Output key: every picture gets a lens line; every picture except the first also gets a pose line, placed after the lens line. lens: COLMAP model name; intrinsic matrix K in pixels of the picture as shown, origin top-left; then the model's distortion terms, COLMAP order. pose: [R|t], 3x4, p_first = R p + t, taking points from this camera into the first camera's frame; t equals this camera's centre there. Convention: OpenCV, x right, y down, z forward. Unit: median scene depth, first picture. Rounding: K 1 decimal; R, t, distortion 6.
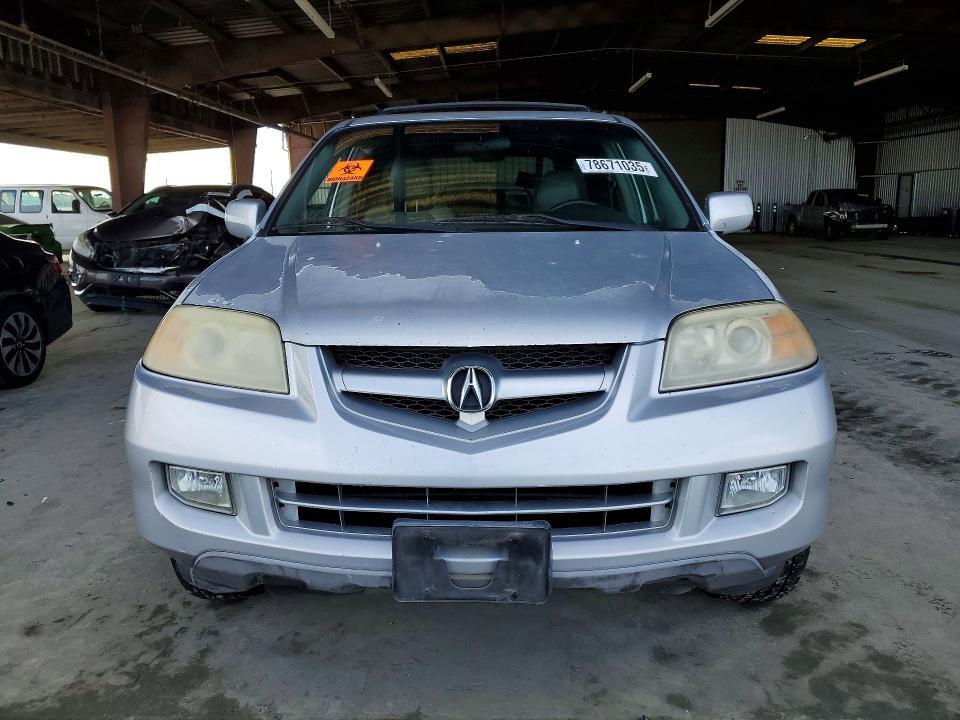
lens RADIAL K [[766.8, 0, 480.0], [0, 766.8, 360.0], [0, 0, 1]] dist [-0.004692, 0.041243]
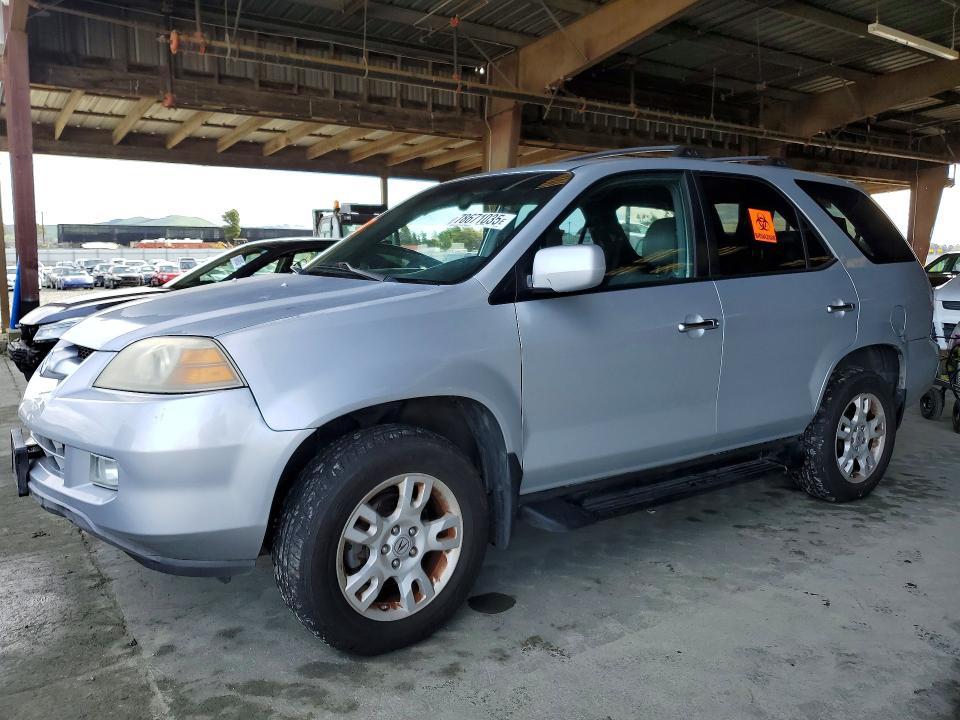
lens RADIAL K [[766.8, 0, 480.0], [0, 766.8, 360.0], [0, 0, 1]] dist [-0.004692, 0.041243]
pose [[0.584721, 0.135985, -0.799756, 1.246463], [-0.176061, 0.983625, 0.038526, -0.140568], [0.791899, 0.118279, 0.599088, 0.483227]]
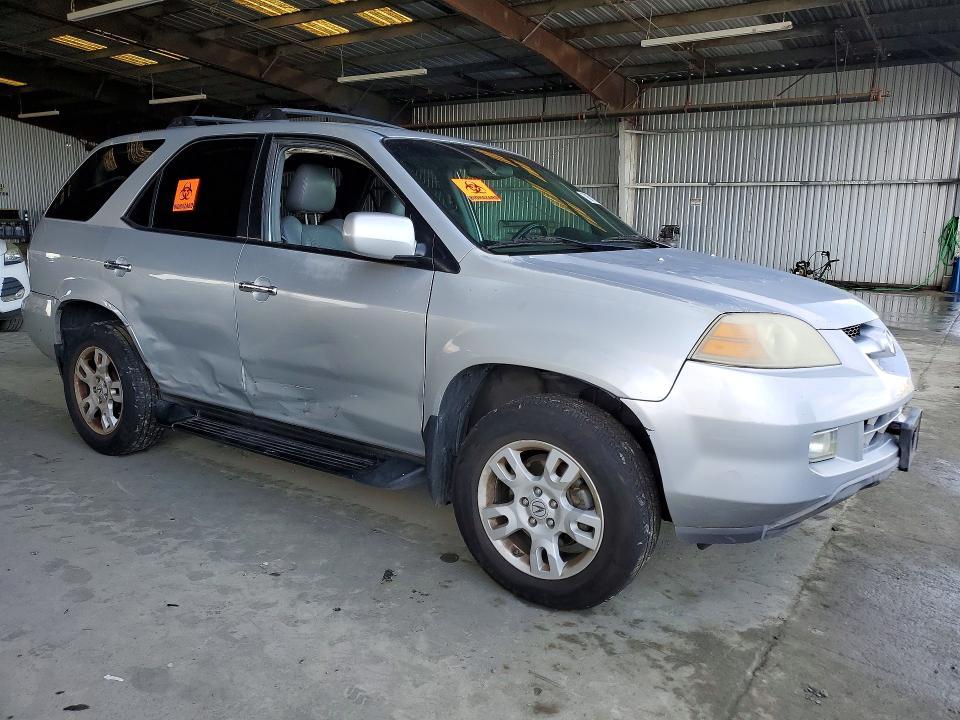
lens RADIAL K [[766.8, 0, 480.0], [0, 766.8, 360.0], [0, 0, 1]] dist [-0.004692, 0.041243]
pose [[0.534804, -0.132363, 0.834544, -1.270470], [0.141821, 0.987705, 0.065771, -0.108024], [-0.832989, 0.083182, 0.547001, 0.538327]]
